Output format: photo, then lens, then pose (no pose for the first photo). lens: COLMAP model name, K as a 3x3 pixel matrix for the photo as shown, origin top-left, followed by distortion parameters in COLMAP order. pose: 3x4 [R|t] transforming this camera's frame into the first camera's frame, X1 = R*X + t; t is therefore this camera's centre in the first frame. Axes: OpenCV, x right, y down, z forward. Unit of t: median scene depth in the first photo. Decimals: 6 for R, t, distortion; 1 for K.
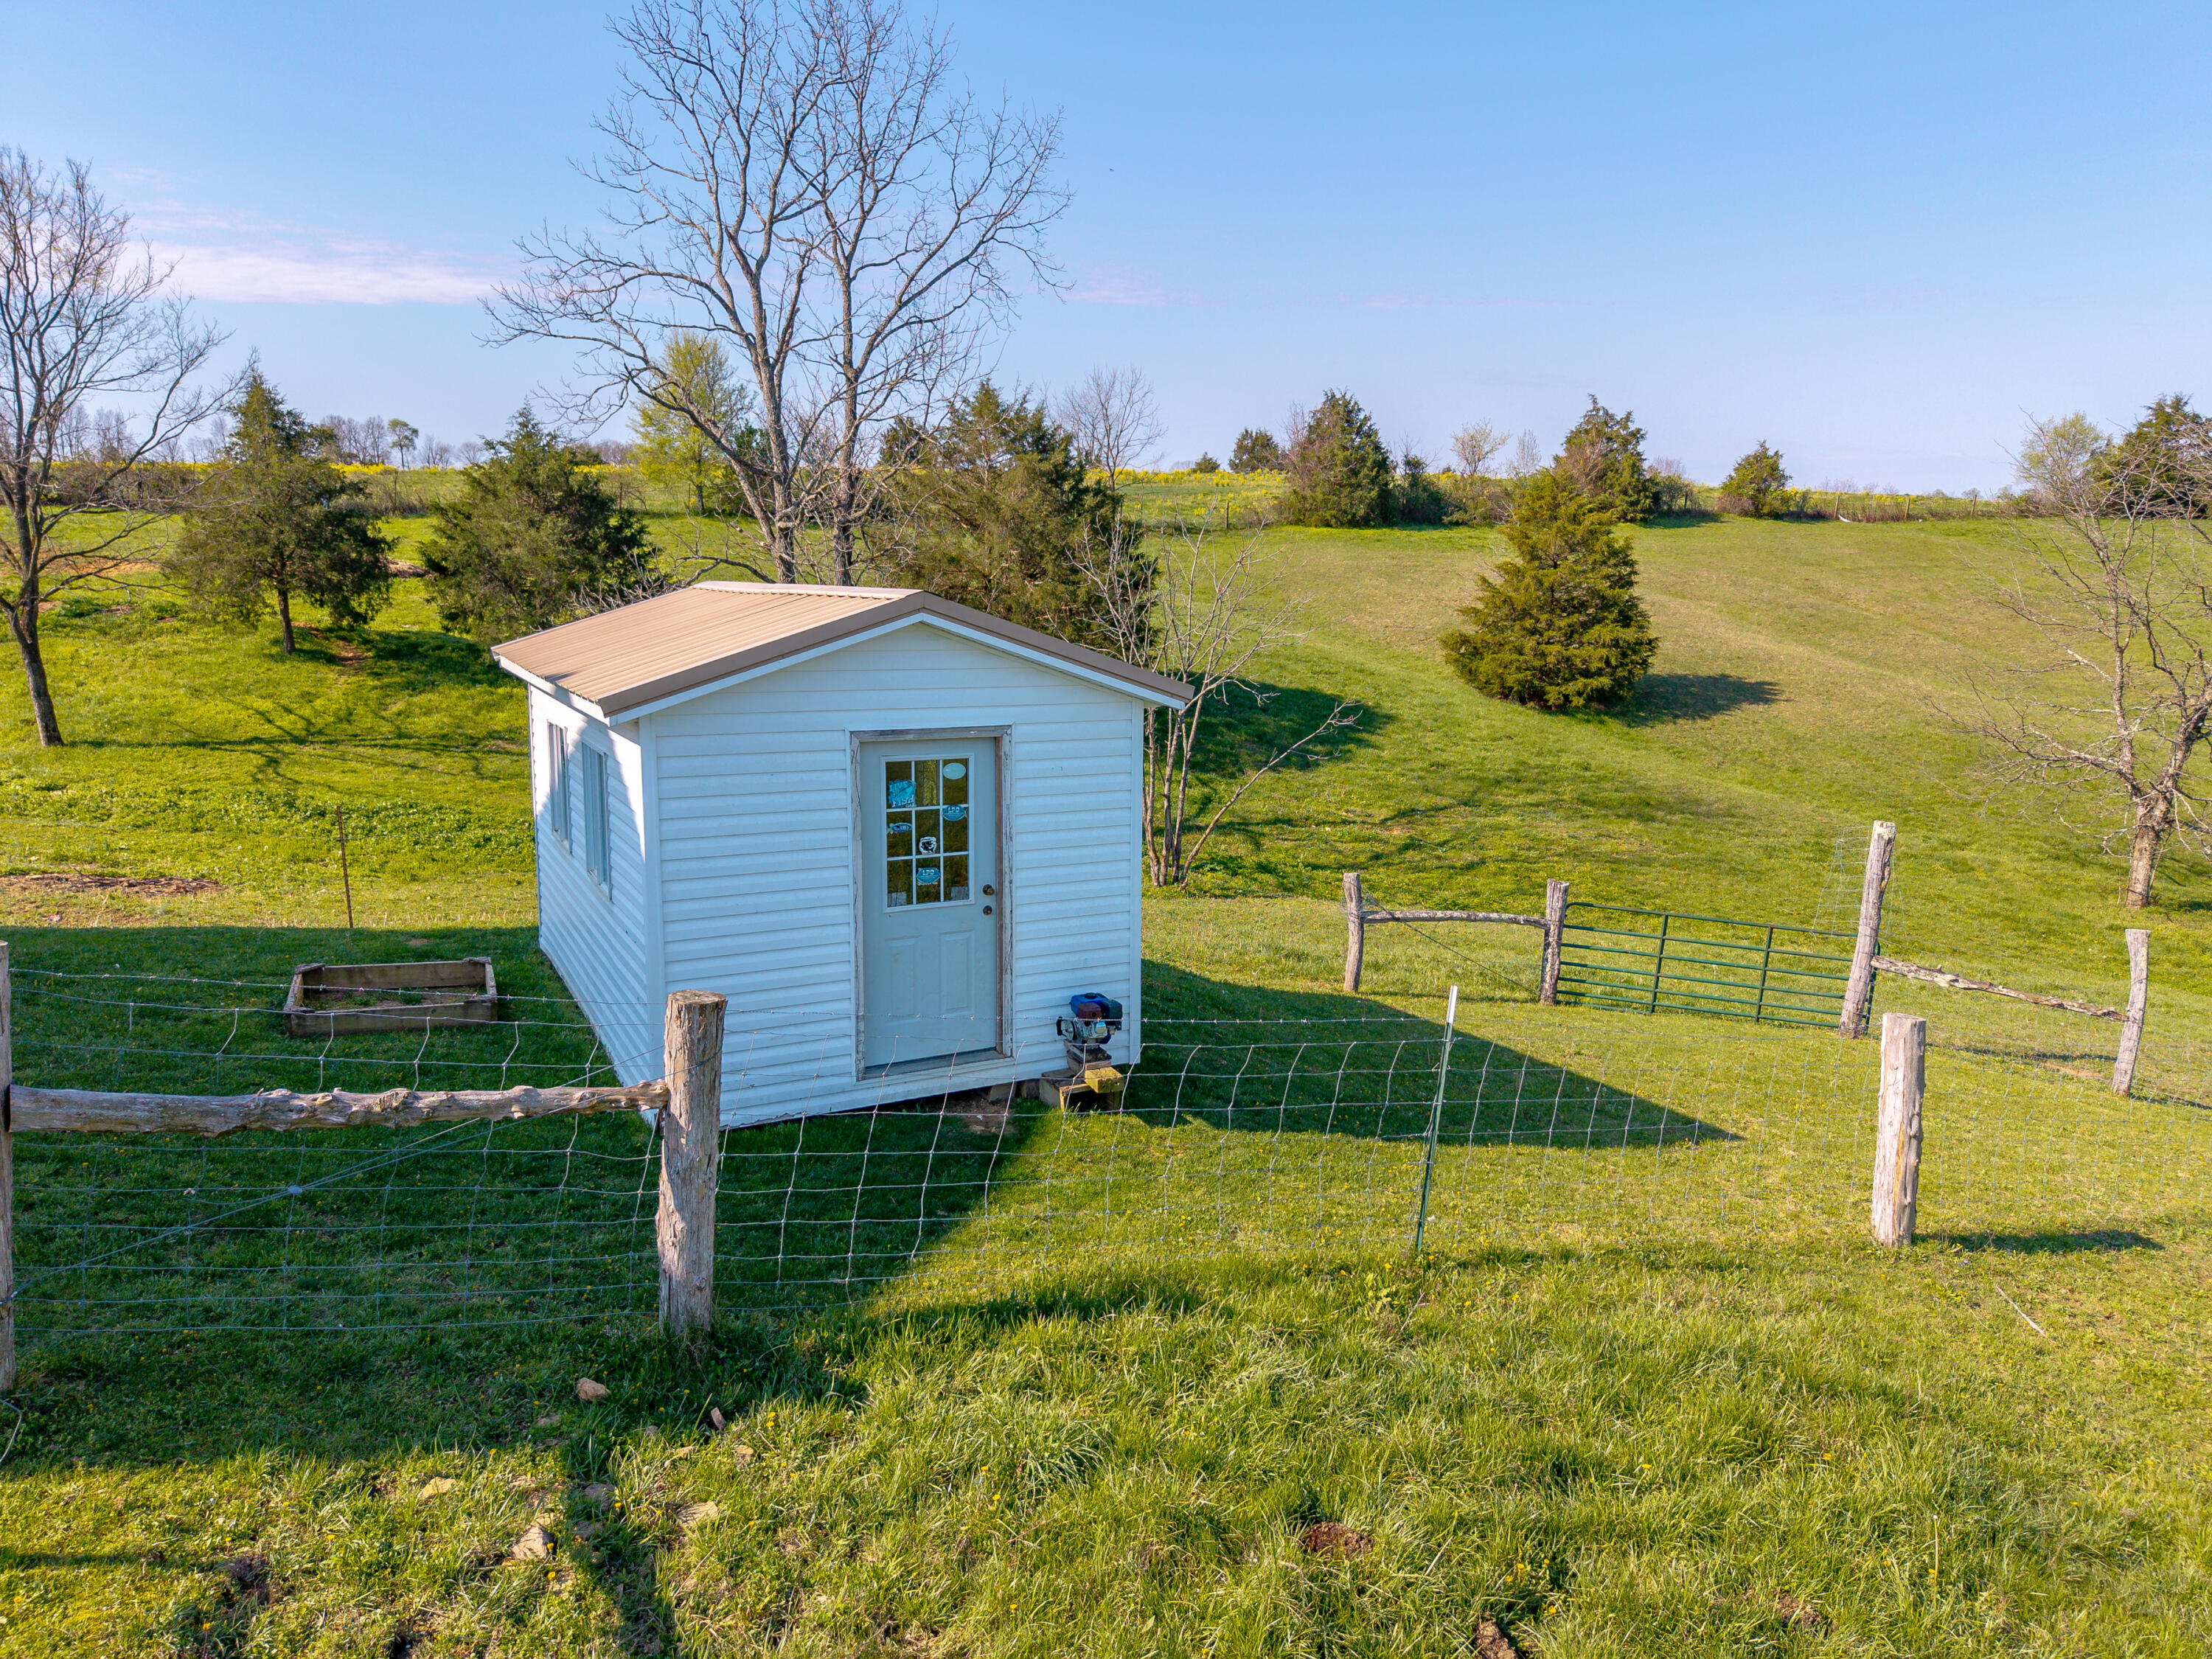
lens RADIAL K [[1477.3, 0, 1106.0], [0, 1477.3, 829.5], [0, 0, 1]] dist [0.049063, -0.057926]
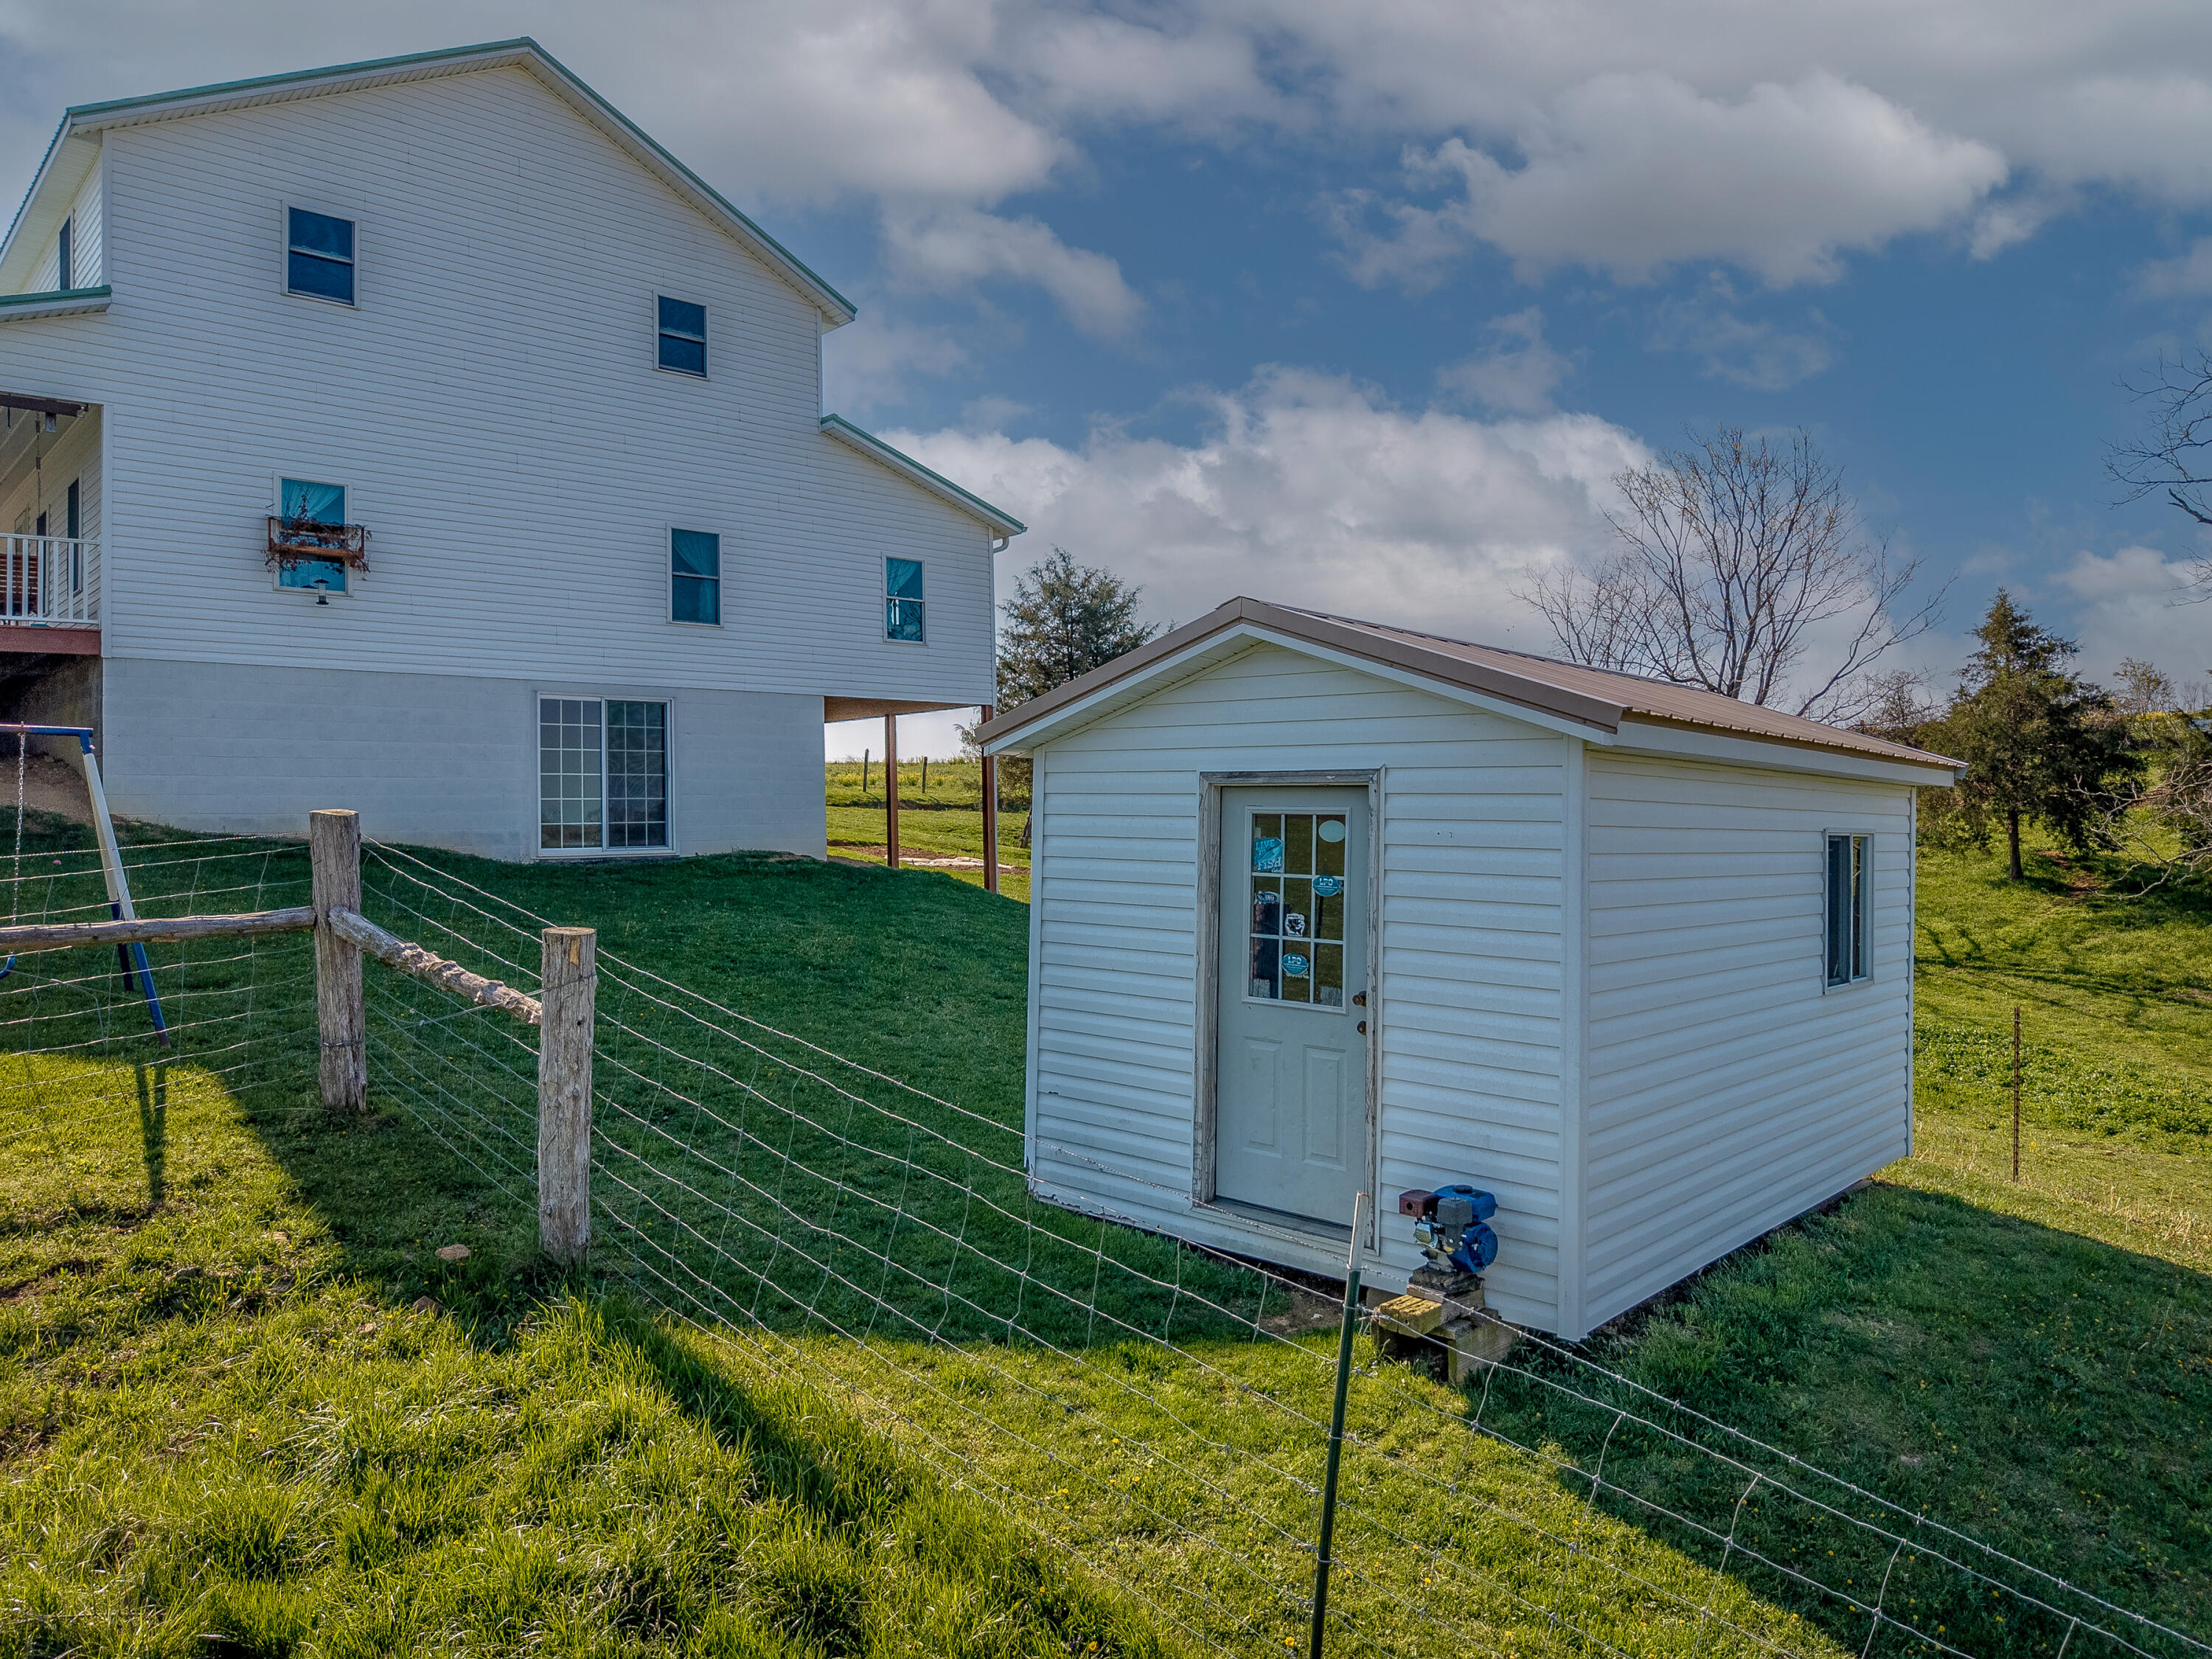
lens RADIAL K [[1477.3, 0, 1106.0], [0, 1477.3, 829.5], [0, 0, 1]] dist [0.049063, -0.057926]
pose [[0.336998, -0.003533, -0.941499, 0.573567], [-0.169507, 0.983425, -0.064363, 0.028301], [0.926121, 0.181281, 0.330814, 0.642404]]
